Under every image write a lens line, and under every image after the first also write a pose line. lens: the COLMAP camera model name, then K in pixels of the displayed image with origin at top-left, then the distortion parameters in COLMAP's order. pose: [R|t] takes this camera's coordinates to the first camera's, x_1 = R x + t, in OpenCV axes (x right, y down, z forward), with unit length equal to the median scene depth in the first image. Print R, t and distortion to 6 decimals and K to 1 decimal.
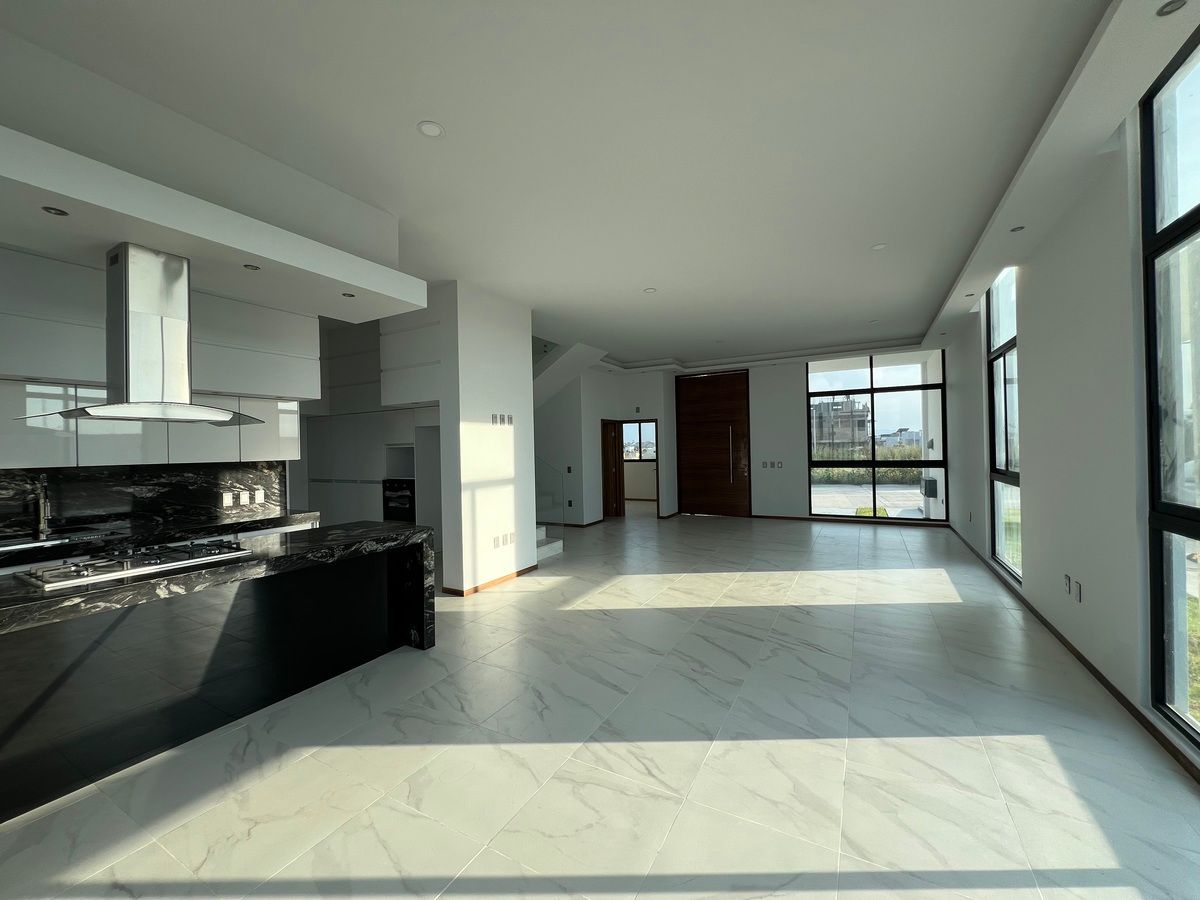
lens RADIAL K [[481.7, 0, 598.4], [0, 481.7, 446.1], [0, 0, 1]] dist [-0.000778, 0.000754]
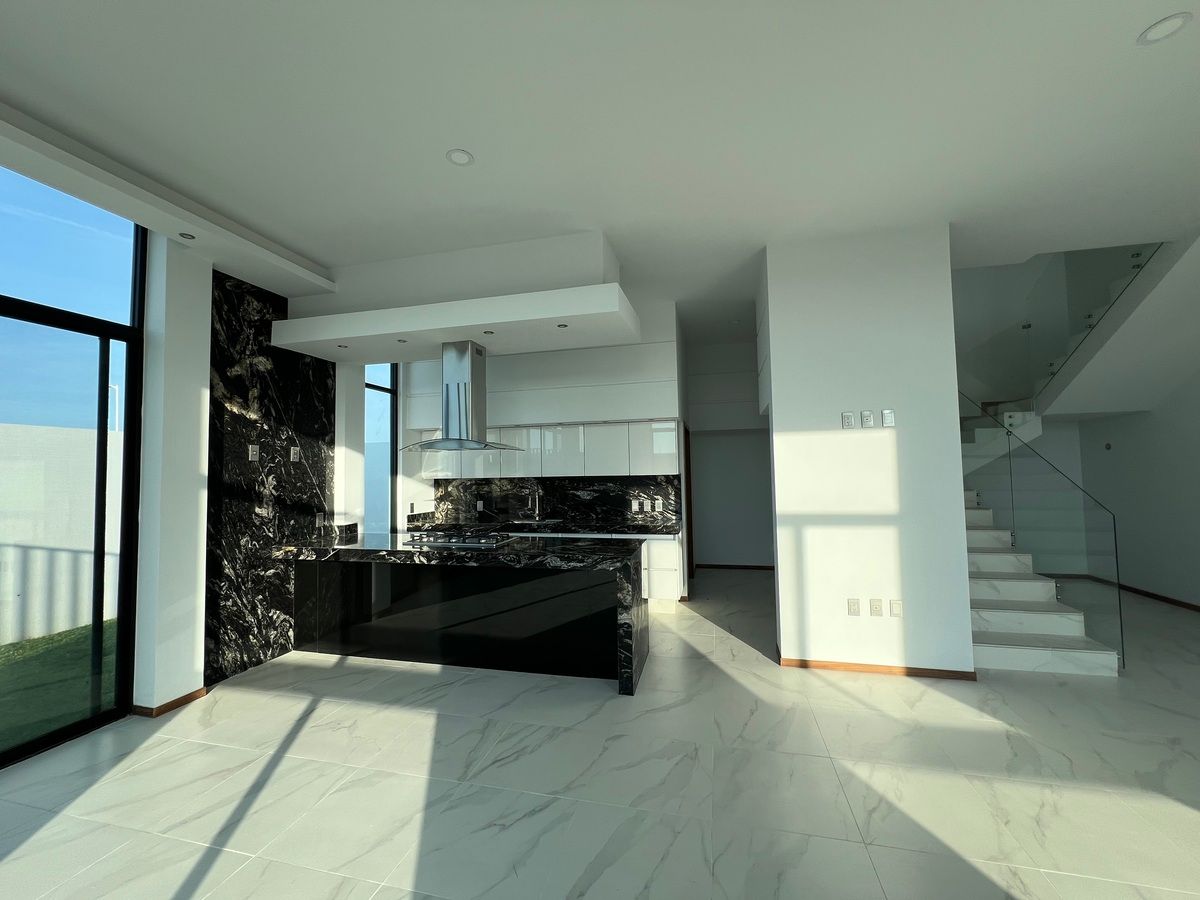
lens RADIAL K [[481.7, 0, 595.7], [0, 481.7, 447.5], [0, 0, 1]] dist [-0.000778, 0.000754]
pose [[0.261143, -0.030830, -0.964808, 0.431180], [0.016653, 0.999485, -0.027431, -0.006659], [0.965157, -0.008903, 0.261522, 0.628563]]
